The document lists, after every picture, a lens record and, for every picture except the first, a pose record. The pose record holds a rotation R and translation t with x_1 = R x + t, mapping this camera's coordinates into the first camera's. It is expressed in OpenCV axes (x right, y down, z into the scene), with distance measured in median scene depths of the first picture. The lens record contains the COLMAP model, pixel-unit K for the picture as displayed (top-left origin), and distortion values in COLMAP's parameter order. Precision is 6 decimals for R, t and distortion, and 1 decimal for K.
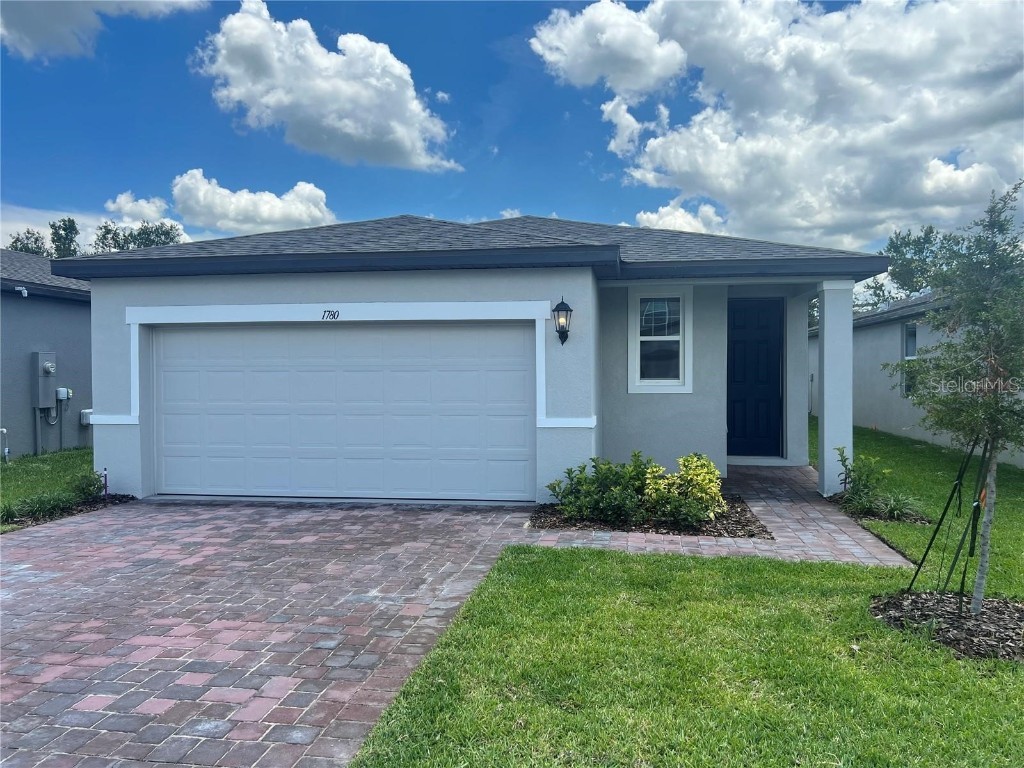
lens RADIAL K [[769.8, 0, 512.6], [0, 769.8, 411.3], [0, 0, 1]] dist [0.038400, -0.059607]
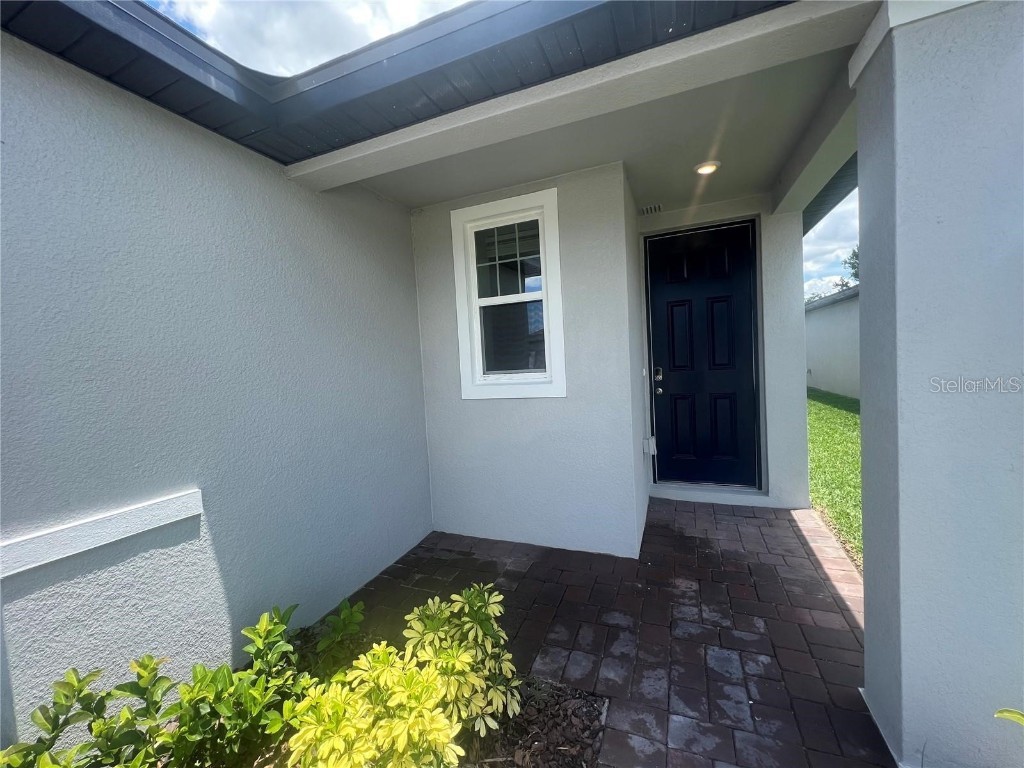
lens RADIAL K [[411.5, 0, 512.0], [0, 411.5, 384.0], [0, 0, 1]] dist [-0.021626, 0.006993]
pose [[0.975218, -0.037173, -0.218102, 0.324859], [0.038878, 0.999238, 0.003528, -0.043491], [0.217805, -0.011920, 0.975920, 0.887844]]
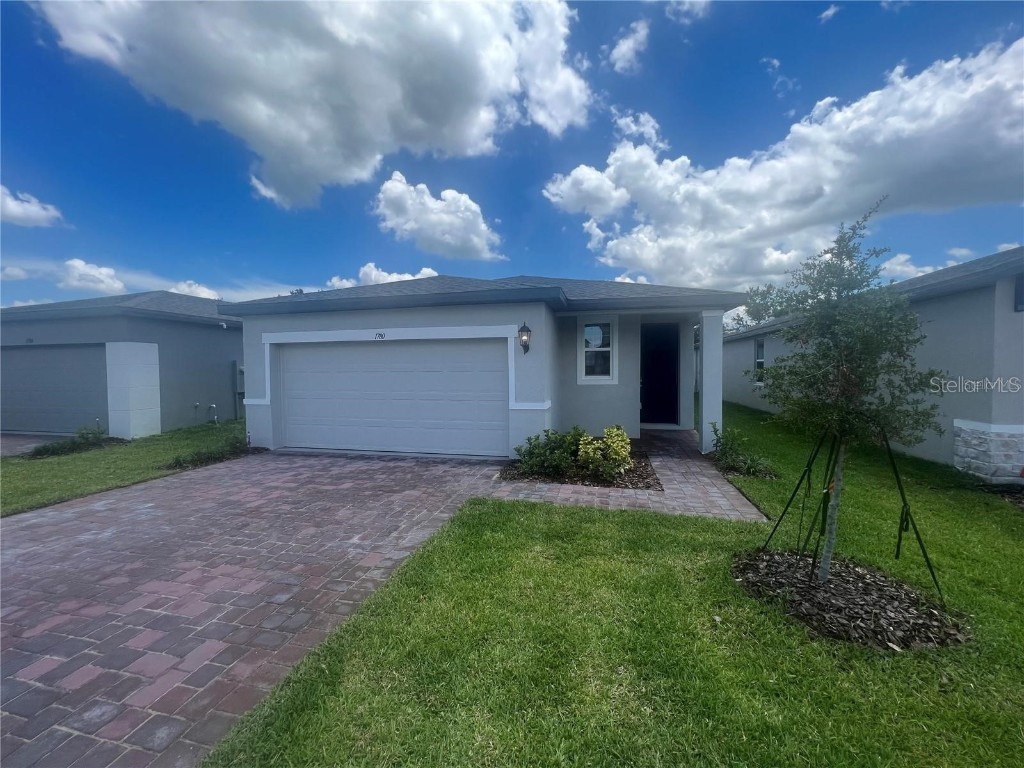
lens RADIAL K [[411.5, 0, 512.0], [0, 411.5, 384.0], [0, 0, 1]] dist [-0.021626, 0.006993]
pose [[0.997854, -0.001747, -0.065455, 0.089454], [0.000970, 0.999929, -0.011898, -0.017973], [0.065471, 0.011809, 0.997785, 0.187505]]
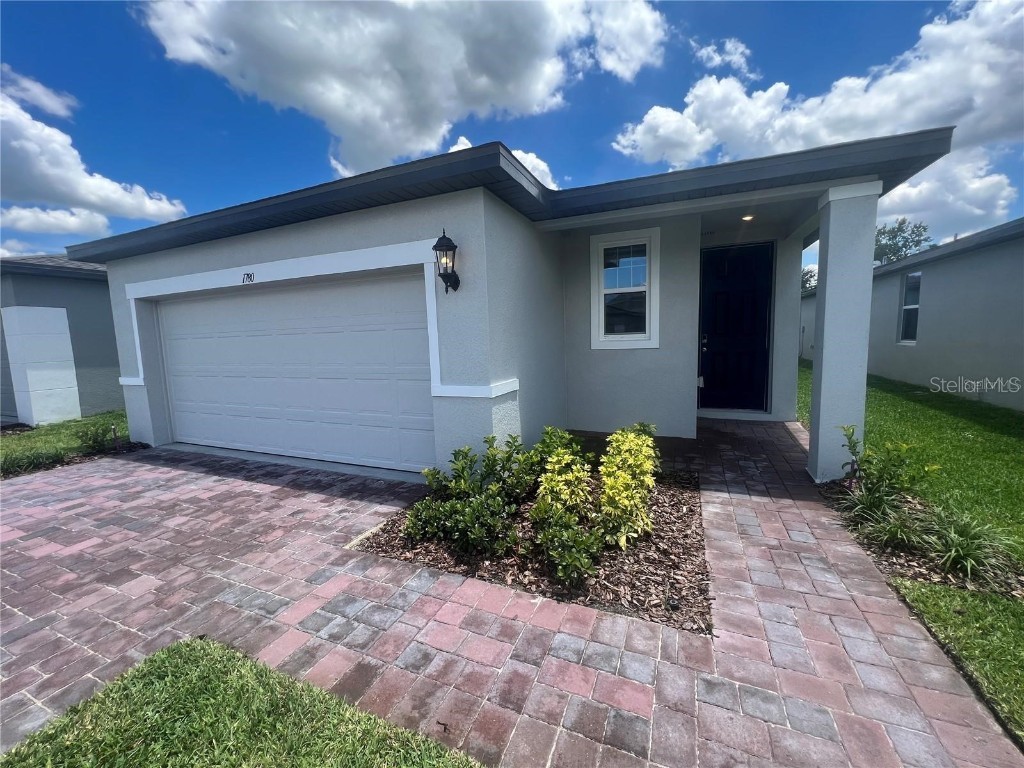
lens RADIAL K [[411.5, 0, 512.0], [0, 411.5, 384.0], [0, 0, 1]] dist [-0.021626, 0.006993]
pose [[0.972421, -0.001806, -0.233225, 0.218984], [0.017483, 0.997721, 0.065165, -0.018179], [0.232576, -0.067445, 0.970237, 0.578445]]
